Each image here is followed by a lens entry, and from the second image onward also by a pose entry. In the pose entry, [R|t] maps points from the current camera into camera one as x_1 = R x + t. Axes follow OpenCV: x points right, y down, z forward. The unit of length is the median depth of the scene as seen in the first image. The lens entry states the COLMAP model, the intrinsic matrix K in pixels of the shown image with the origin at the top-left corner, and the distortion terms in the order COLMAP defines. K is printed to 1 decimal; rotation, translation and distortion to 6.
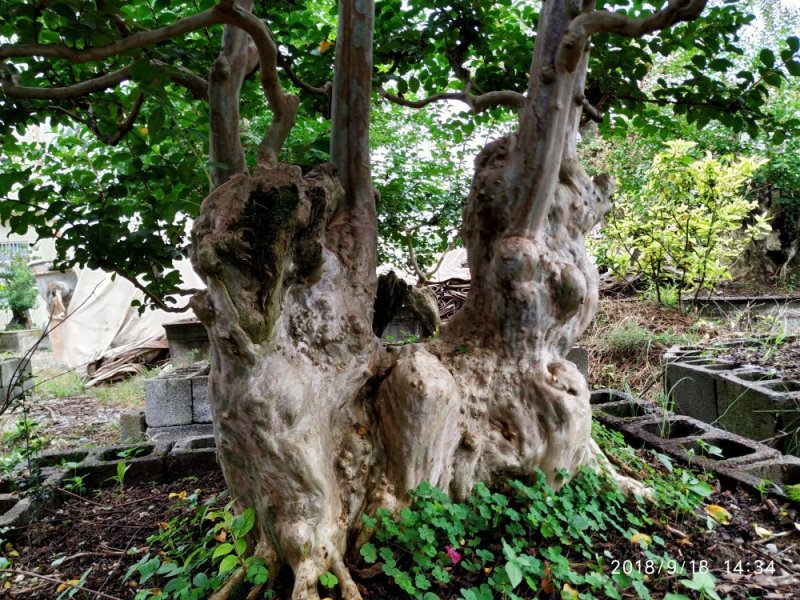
lens RADIAL K [[689.1, 0, 402.7], [0, 689.1, 299.6], [0, 0, 1]] dist [0.076667, -0.129140]
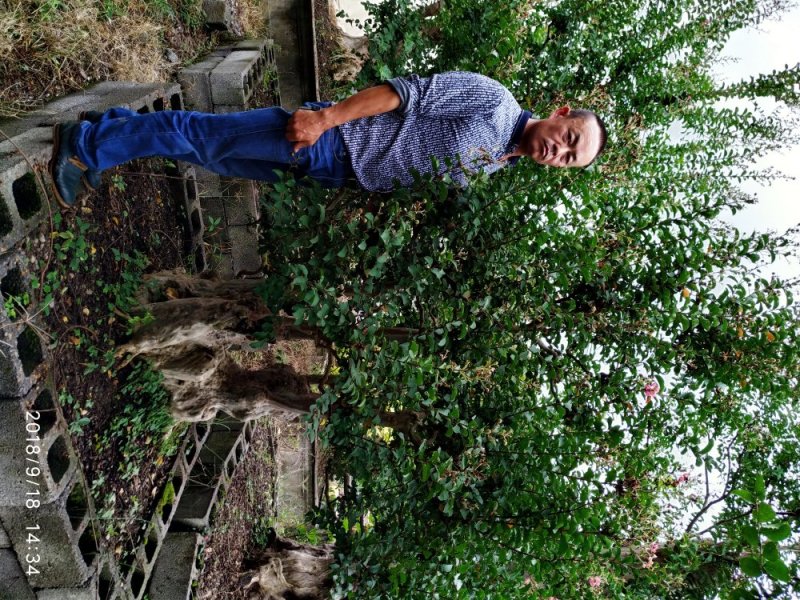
lens RADIAL K [[689.1, 0, 398.6], [0, 689.1, 299.1], [0, 0, 1]] dist [0.076667, -0.129140]
pose [[-0.062820, 0.946105, 0.317710, -1.015367], [-0.997975, -0.056380, -0.029433, -0.483401], [-0.009934, -0.318916, 0.947731, -1.307831]]
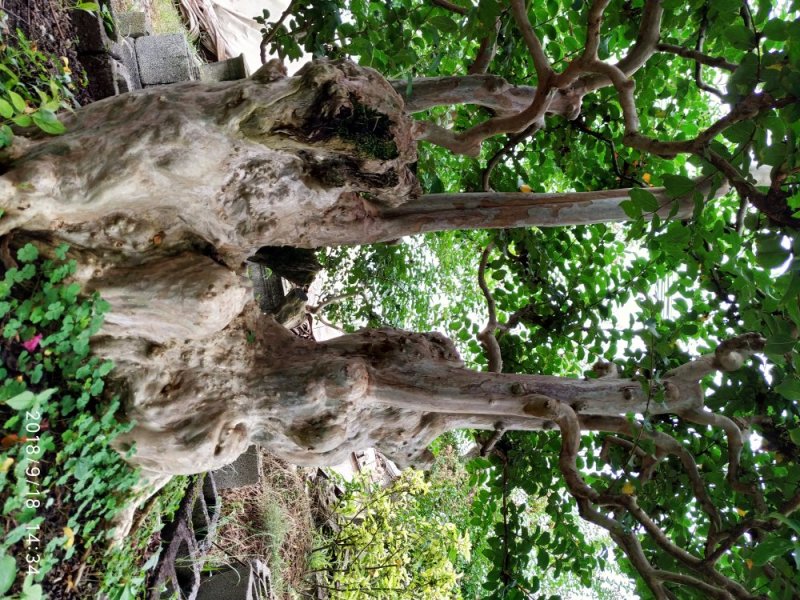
lens RADIAL K [[689.1, 0, 402.3], [0, 689.1, 296.3], [0, 0, 1]] dist [0.076667, -0.129140]
pose [[0.091219, 0.995820, 0.004673, 0.042001], [-0.982705, 0.090775, -0.161404, 0.013215], [-0.161154, 0.010131, 0.986877, -0.025593]]
